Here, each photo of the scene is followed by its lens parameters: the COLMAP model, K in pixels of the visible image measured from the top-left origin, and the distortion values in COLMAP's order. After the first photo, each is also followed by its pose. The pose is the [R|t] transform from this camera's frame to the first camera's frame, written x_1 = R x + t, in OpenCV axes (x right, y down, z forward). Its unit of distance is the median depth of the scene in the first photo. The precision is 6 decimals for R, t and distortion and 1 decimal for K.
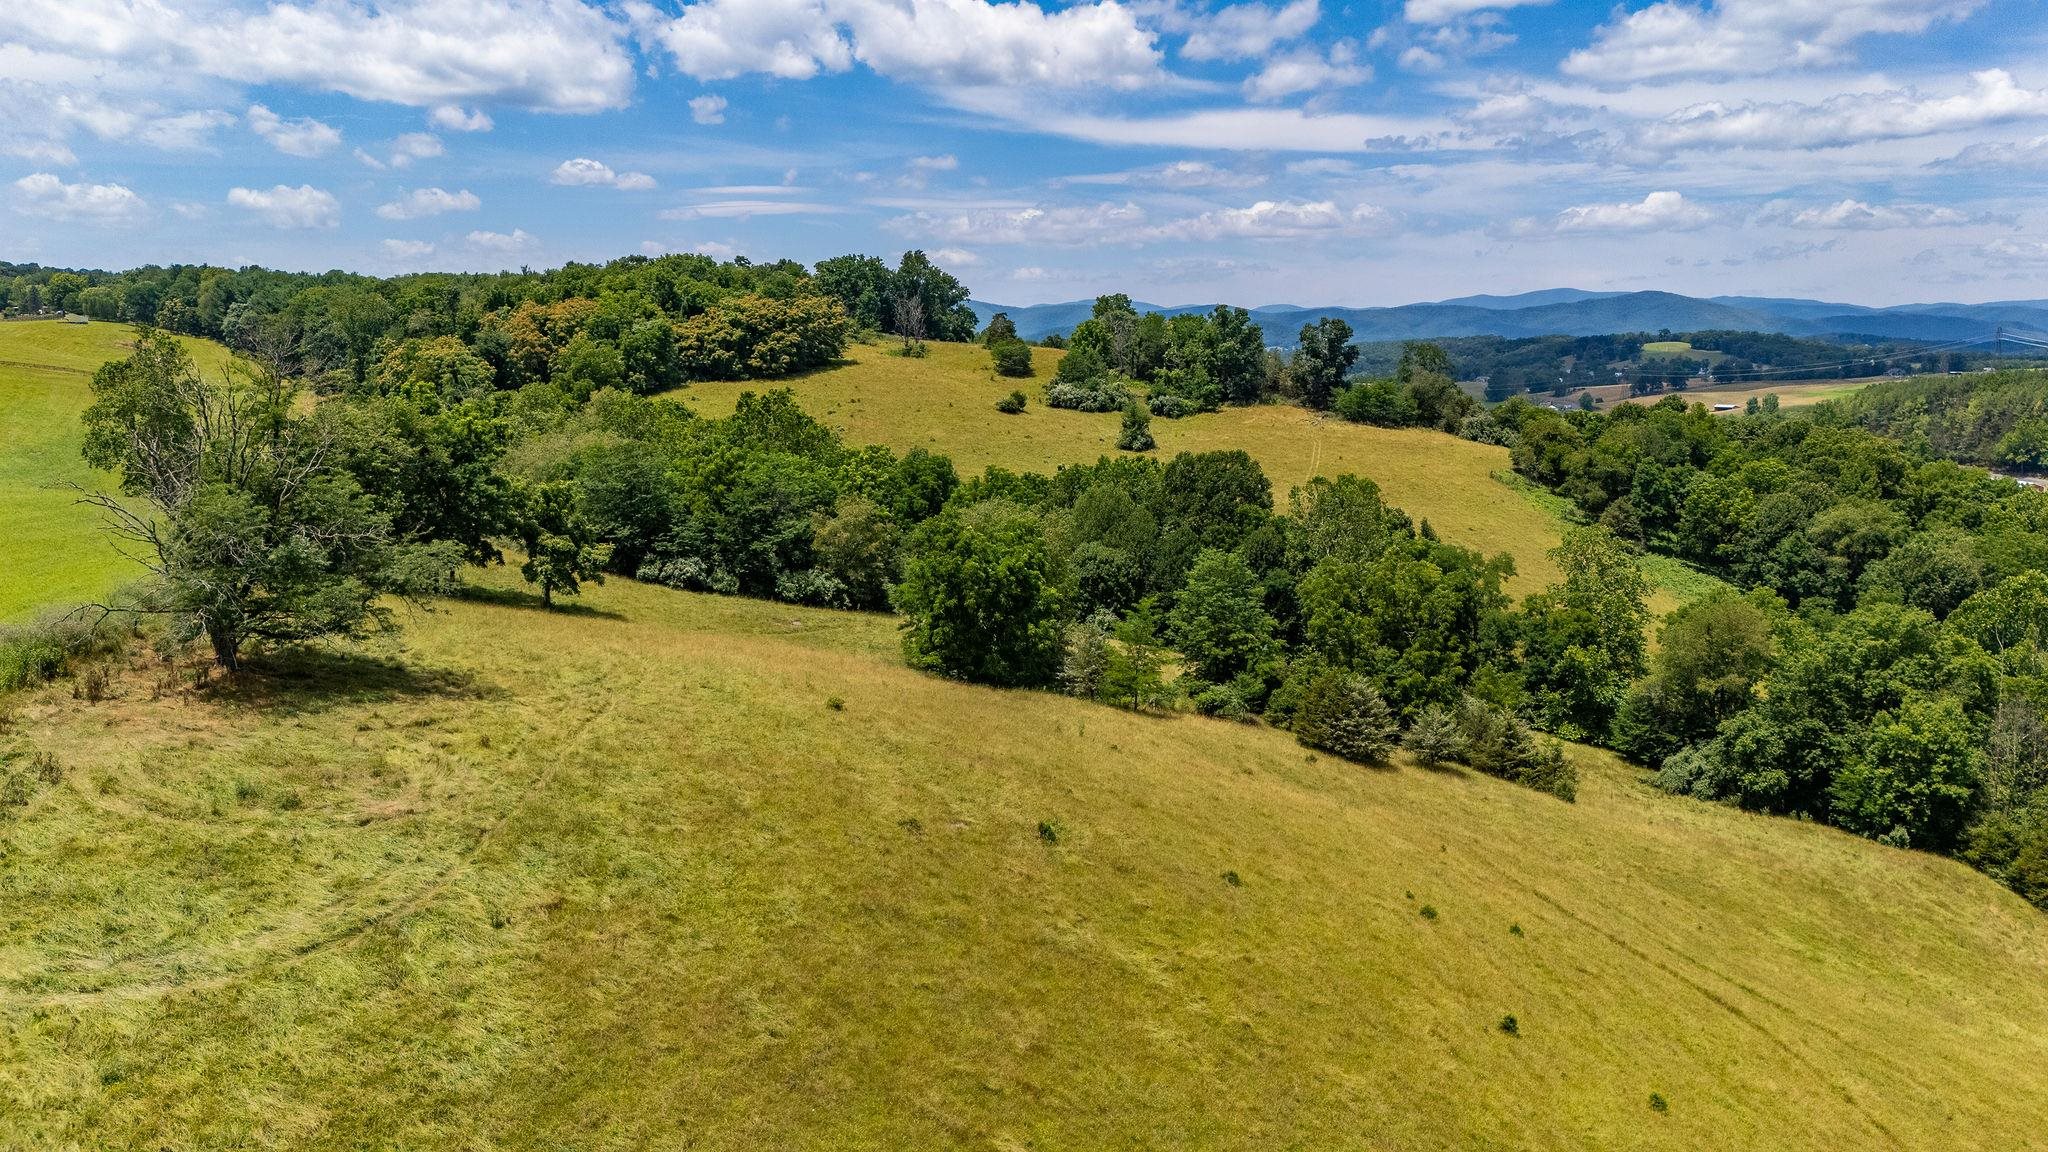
lens RADIAL K [[1513.6, 0, 1020.3], [0, 1513.6, 567.4], [0, 0, 1]] dist [0.080399, -0.087151]
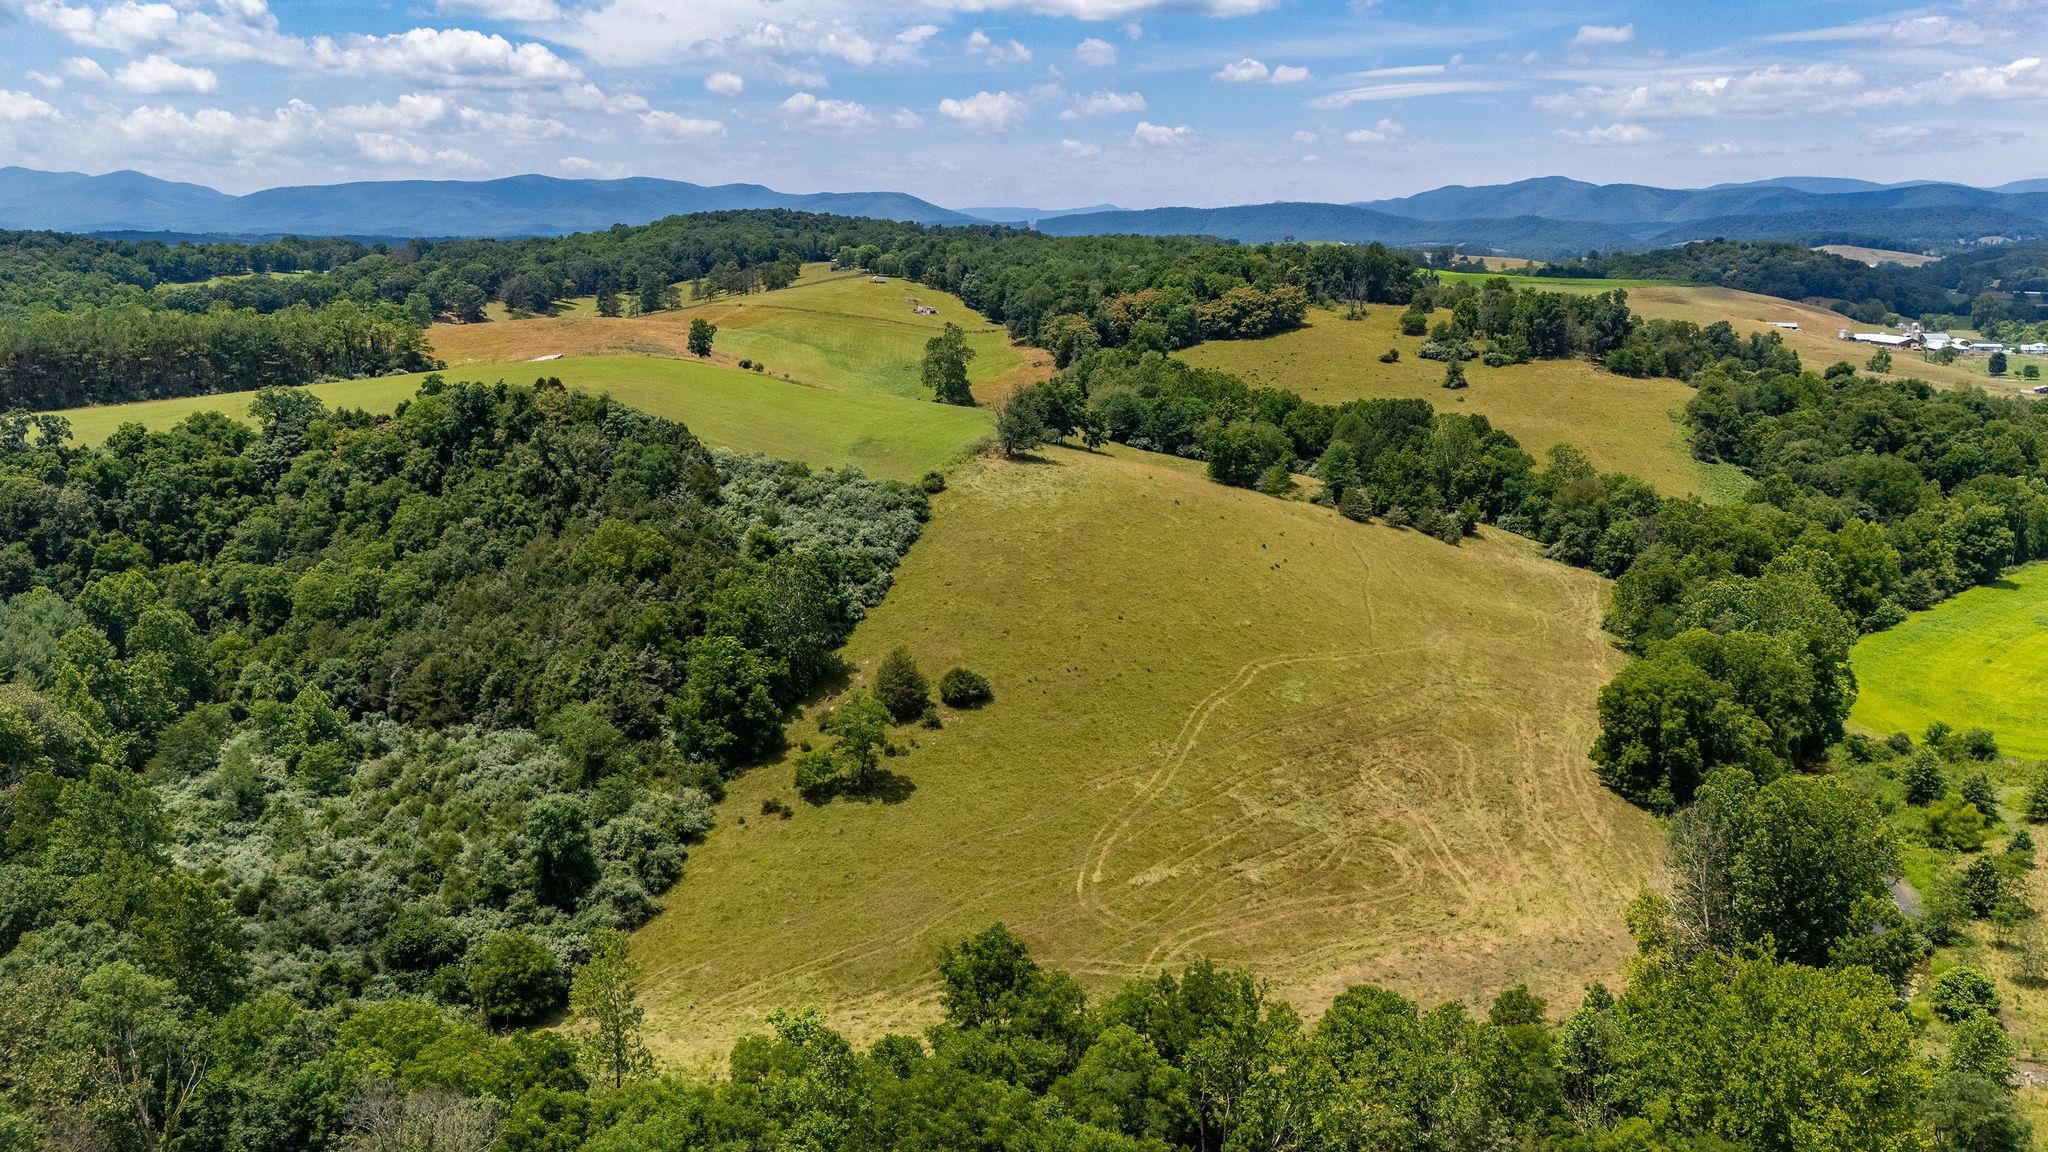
lens RADIAL K [[1513.6, 0, 1018.5], [0, 1513.6, 580.1], [0, 0, 1]] dist [0.080399, -0.087151]
pose [[0.915964, 0.083551, -0.392466, 0.284003], [-0.051972, 0.994546, 0.090432, 0.005994], [0.397881, -0.062435, 0.915310, -0.679734]]
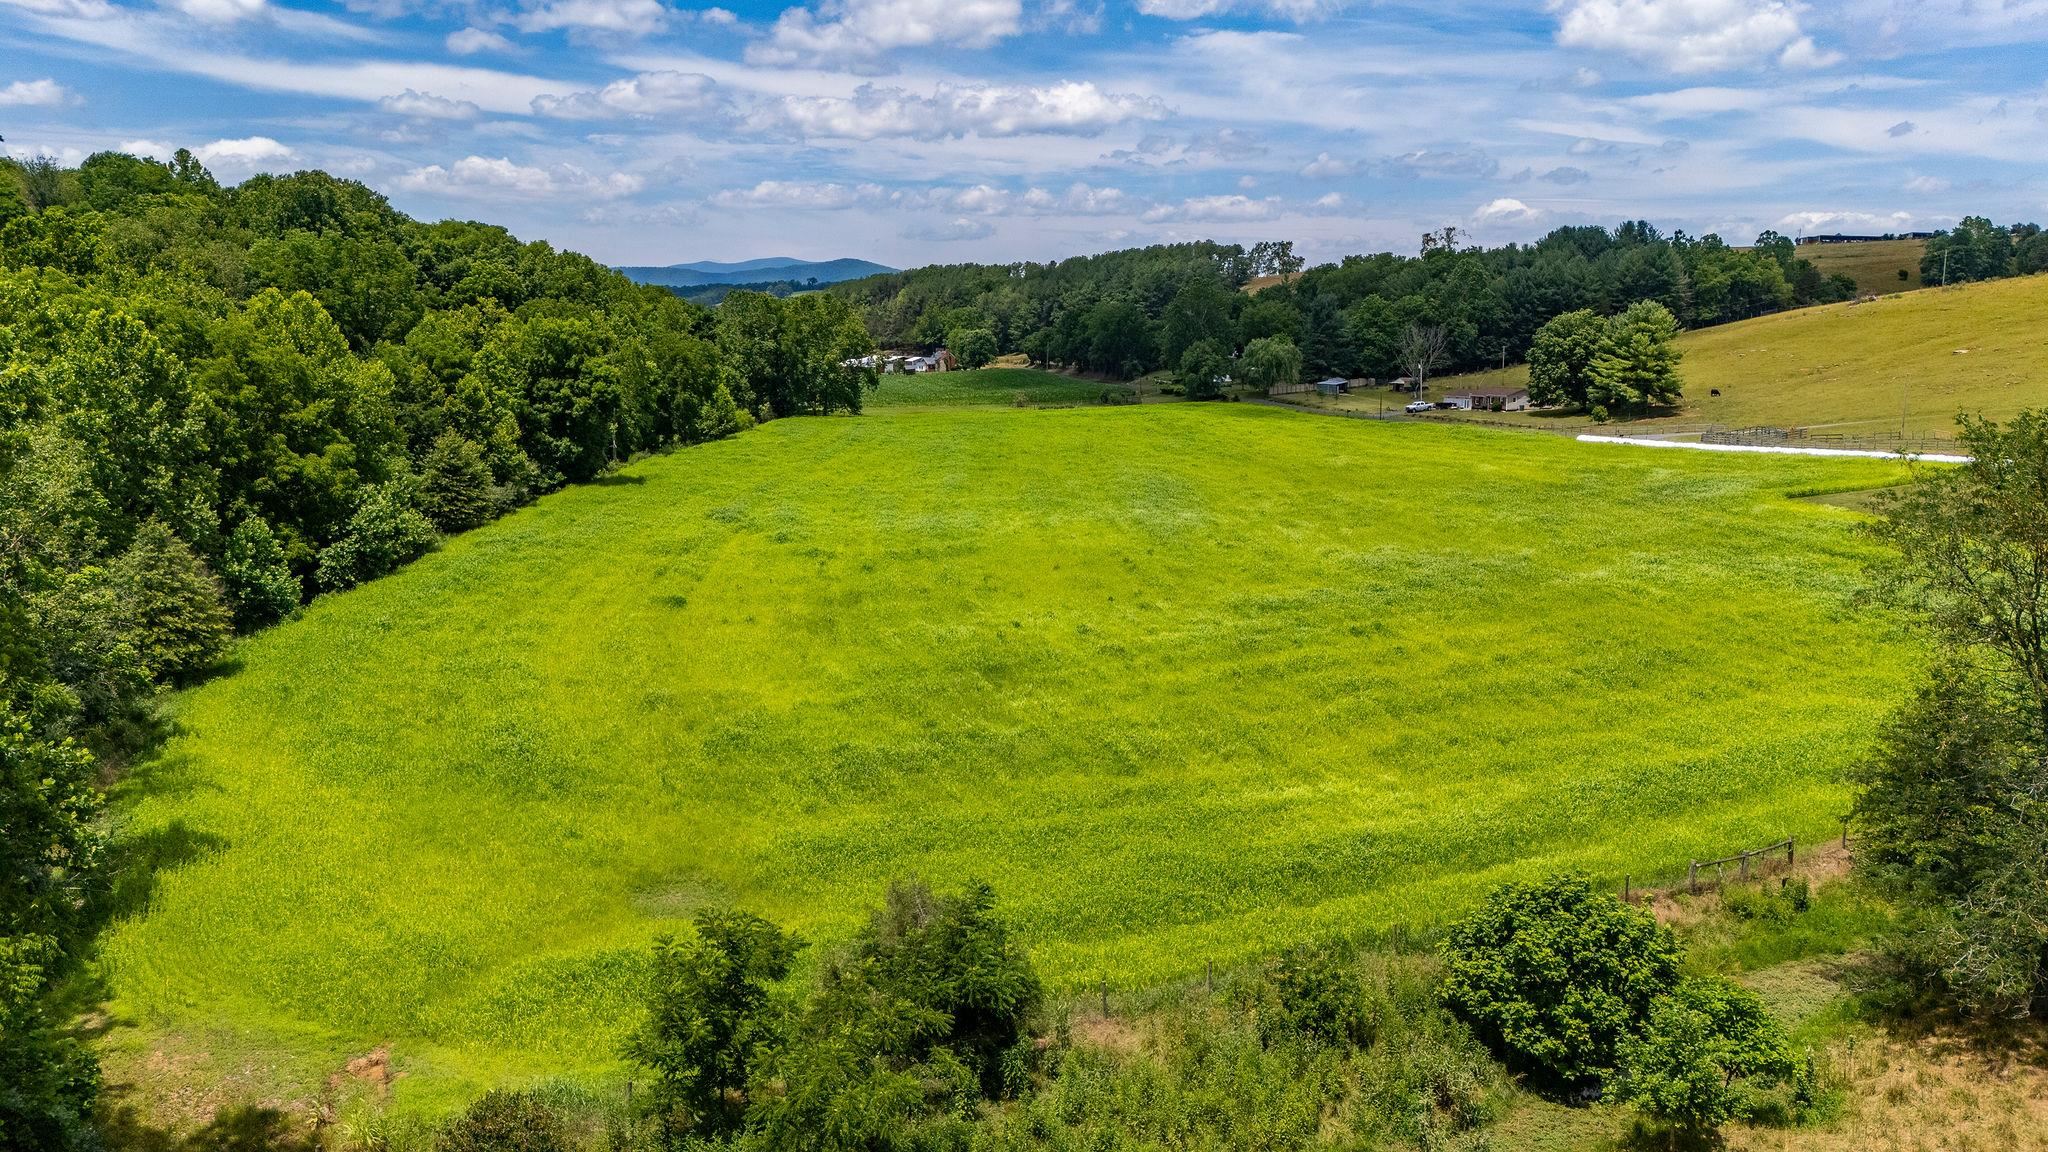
lens RADIAL K [[1513.6, 0, 986.7], [0, 1513.6, 562.5], [0, 0, 1]] dist [0.080399, -0.087151]
pose [[0.895522, -0.077554, 0.438207, 0.378486], [0.071289, 0.996981, 0.030760, 0.092960], [-0.439270, 0.003693, 0.898347, 0.075851]]
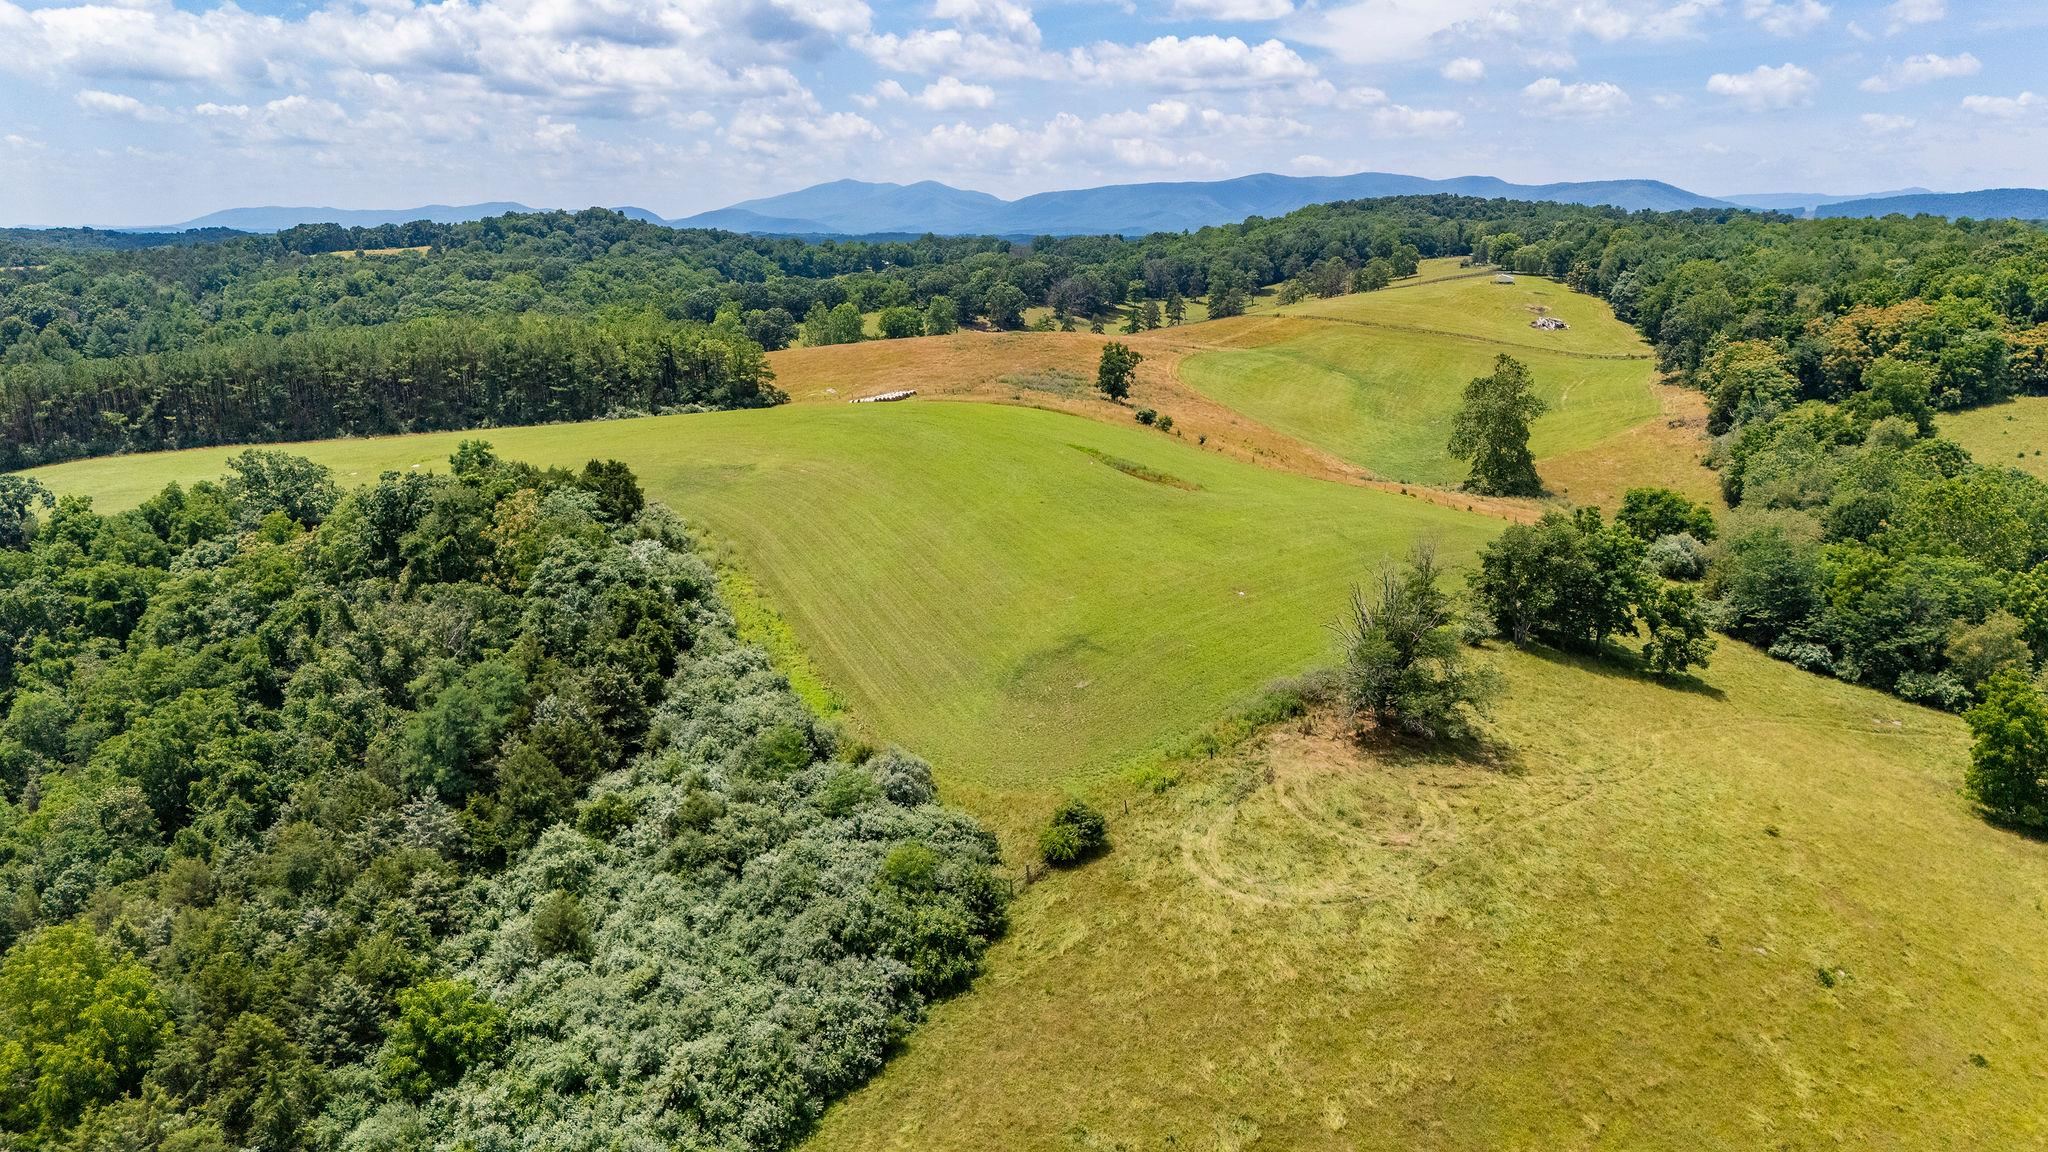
lens RADIAL K [[1513.6, 0, 1020.5], [0, 1513.6, 568.3], [0, 0, 1]] dist [0.080399, -0.087151]
pose [[0.643425, 0.156715, -0.749296, 0.119827], [-0.100525, 0.987642, 0.120244, -0.065106], [0.758880, -0.002045, 0.651227, -0.111871]]
